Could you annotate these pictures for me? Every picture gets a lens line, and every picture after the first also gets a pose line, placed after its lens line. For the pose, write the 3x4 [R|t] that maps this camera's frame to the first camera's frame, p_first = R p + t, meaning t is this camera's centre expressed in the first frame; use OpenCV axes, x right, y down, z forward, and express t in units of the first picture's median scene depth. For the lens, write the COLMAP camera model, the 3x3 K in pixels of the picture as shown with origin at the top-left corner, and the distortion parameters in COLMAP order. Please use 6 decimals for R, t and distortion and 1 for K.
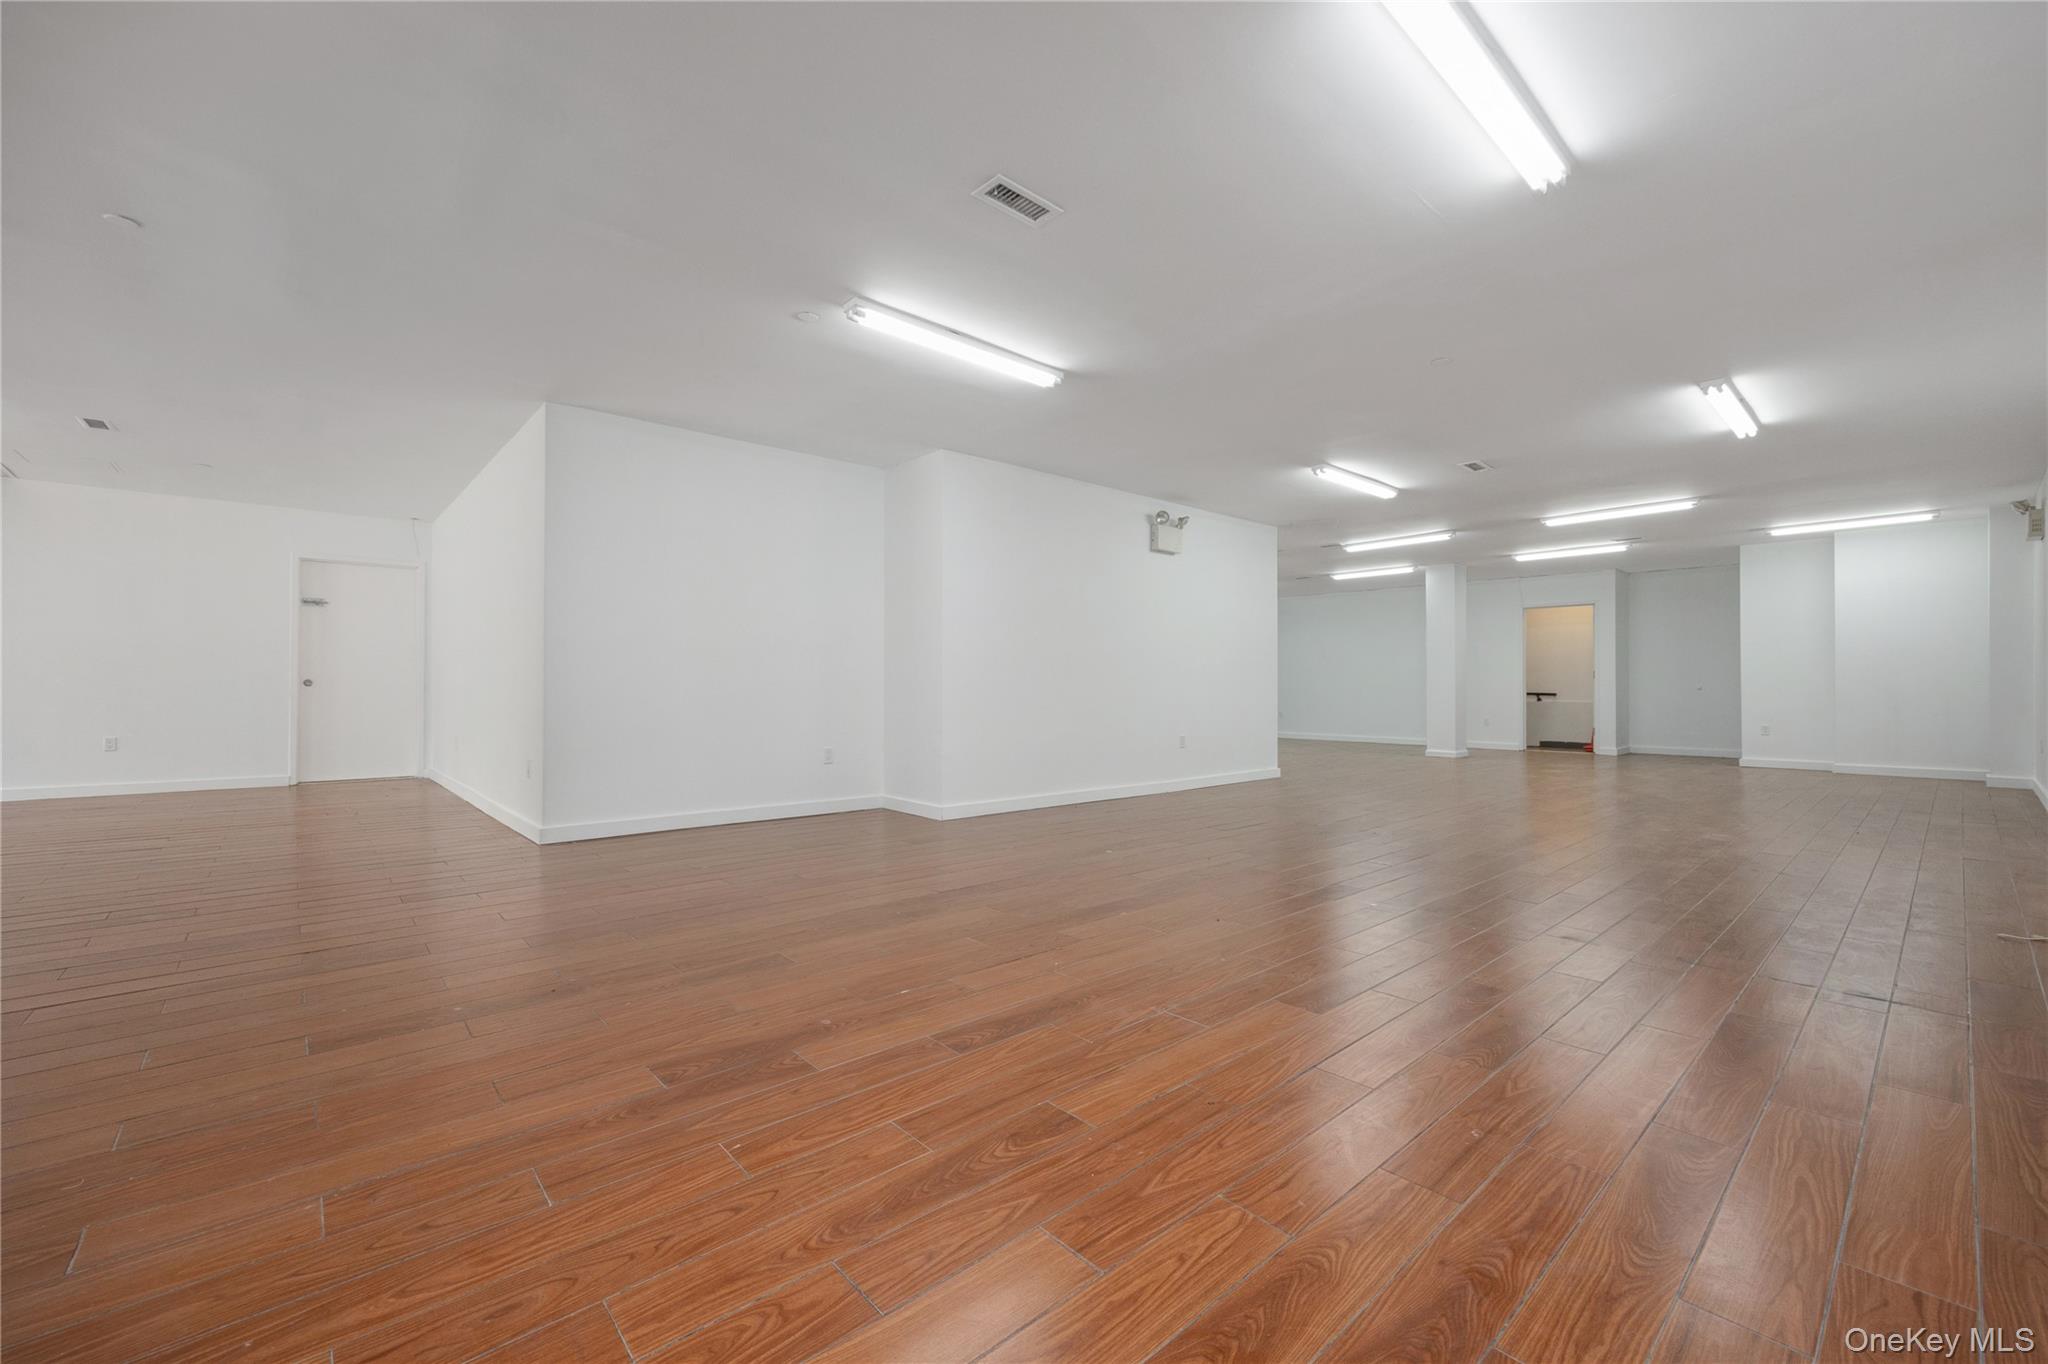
lens RADIAL K [[823.5, 0, 1024.0], [0, 823.5, 682.0], [0, 0, 1]] dist [-0.002847, -0.000433]
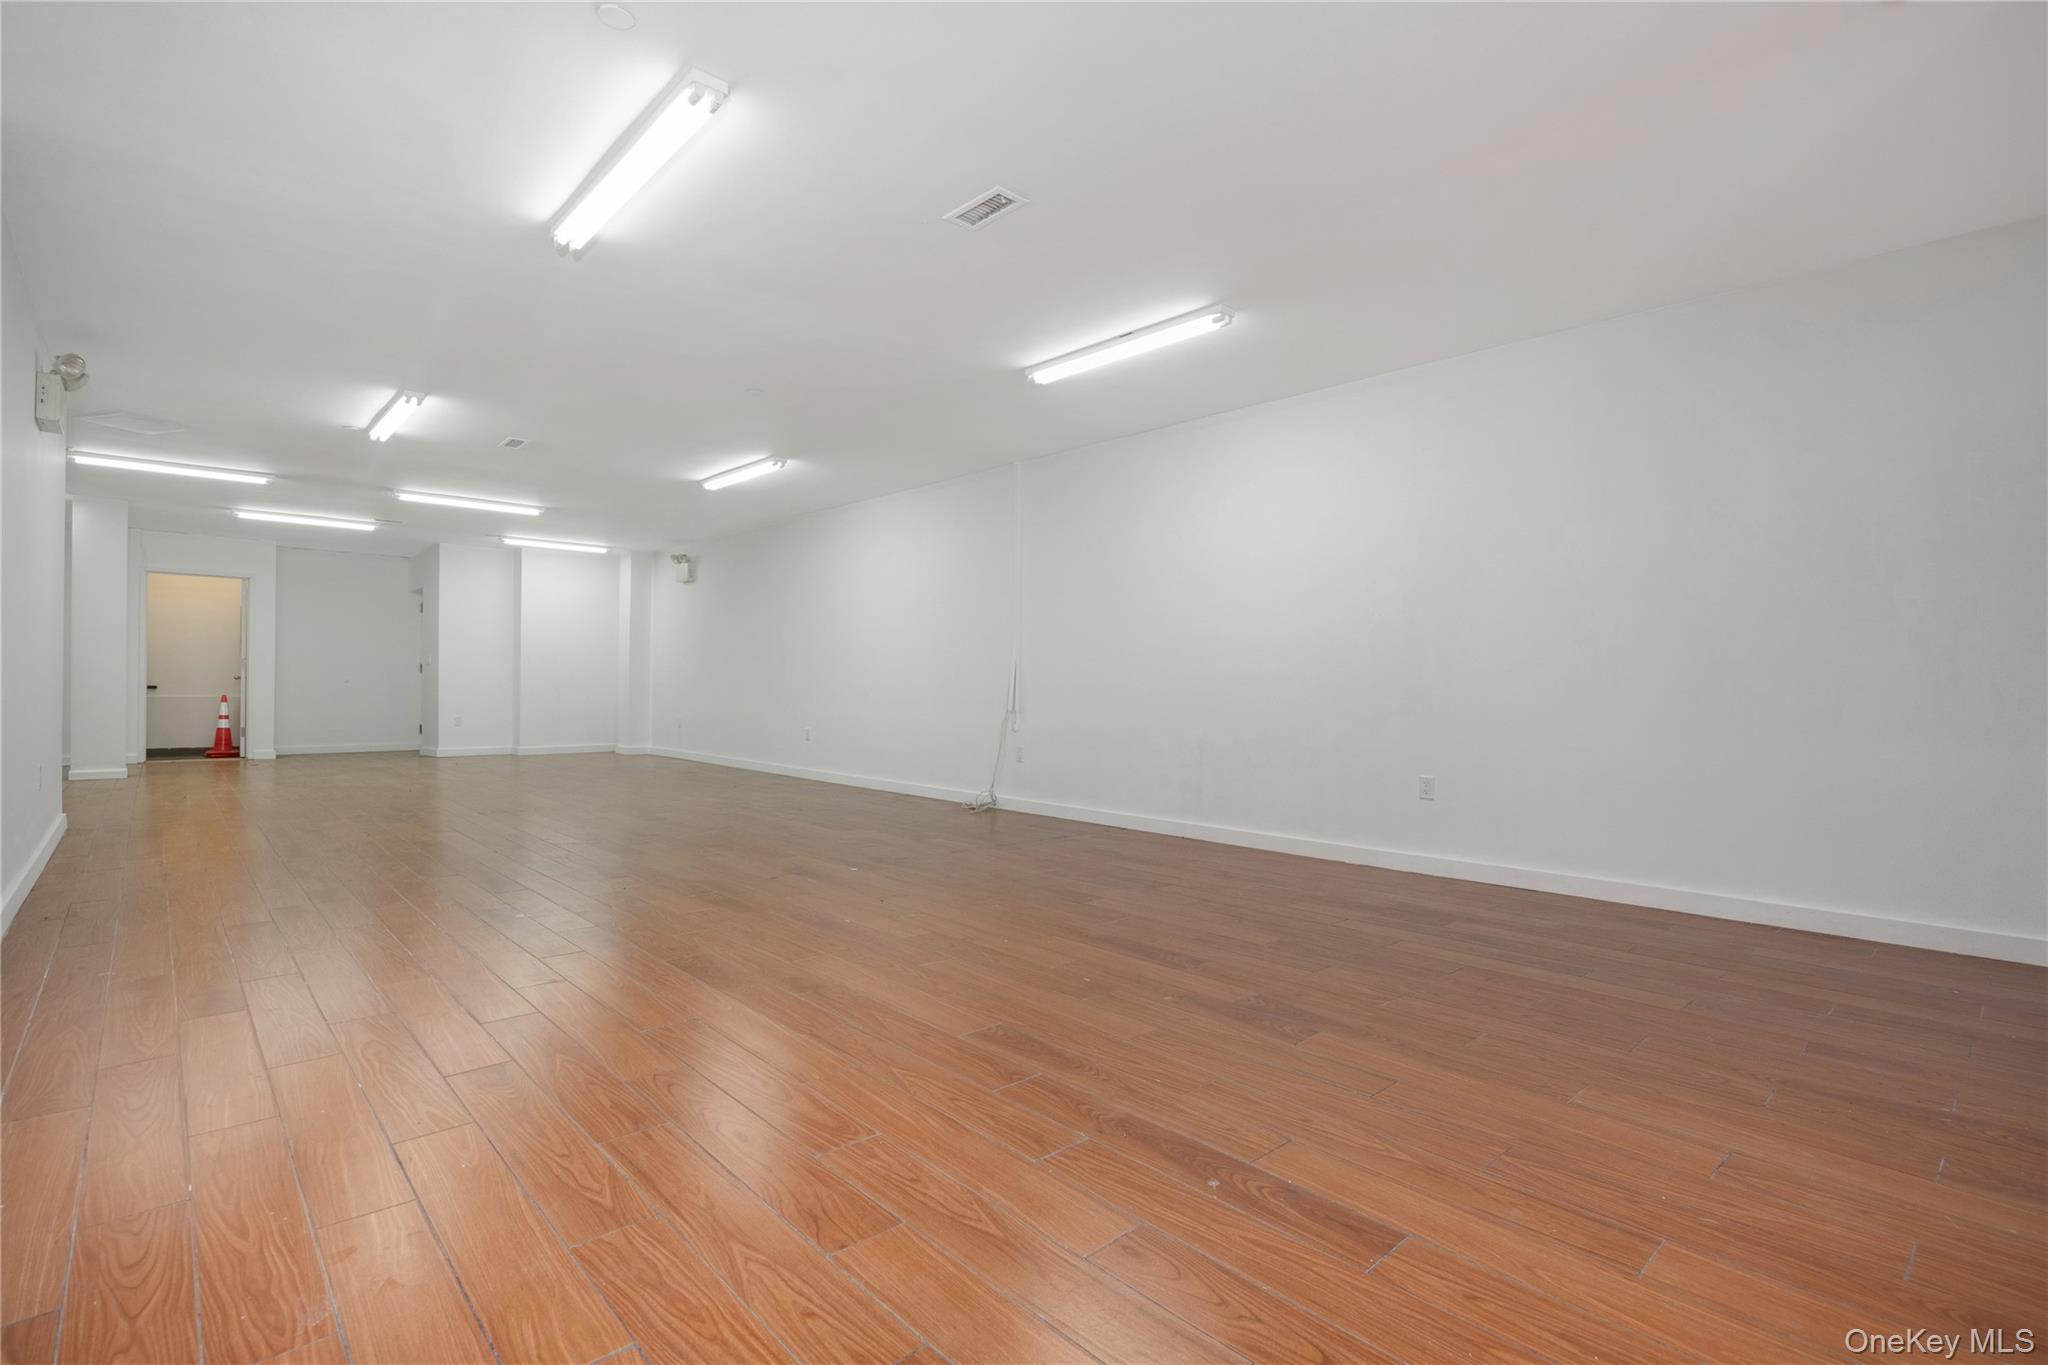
lens RADIAL K [[969.2, 0, 1024.0], [0, 969.2, 682.5], [0, 0, 1]] dist [0.001831, 0.000250]
pose [[-0.012331, 0.002533, 0.999921, -1.180718], [-0.016118, 0.999866, -0.002731, 0.000513], [-0.999794, -0.016151, -0.012288, 0.940569]]
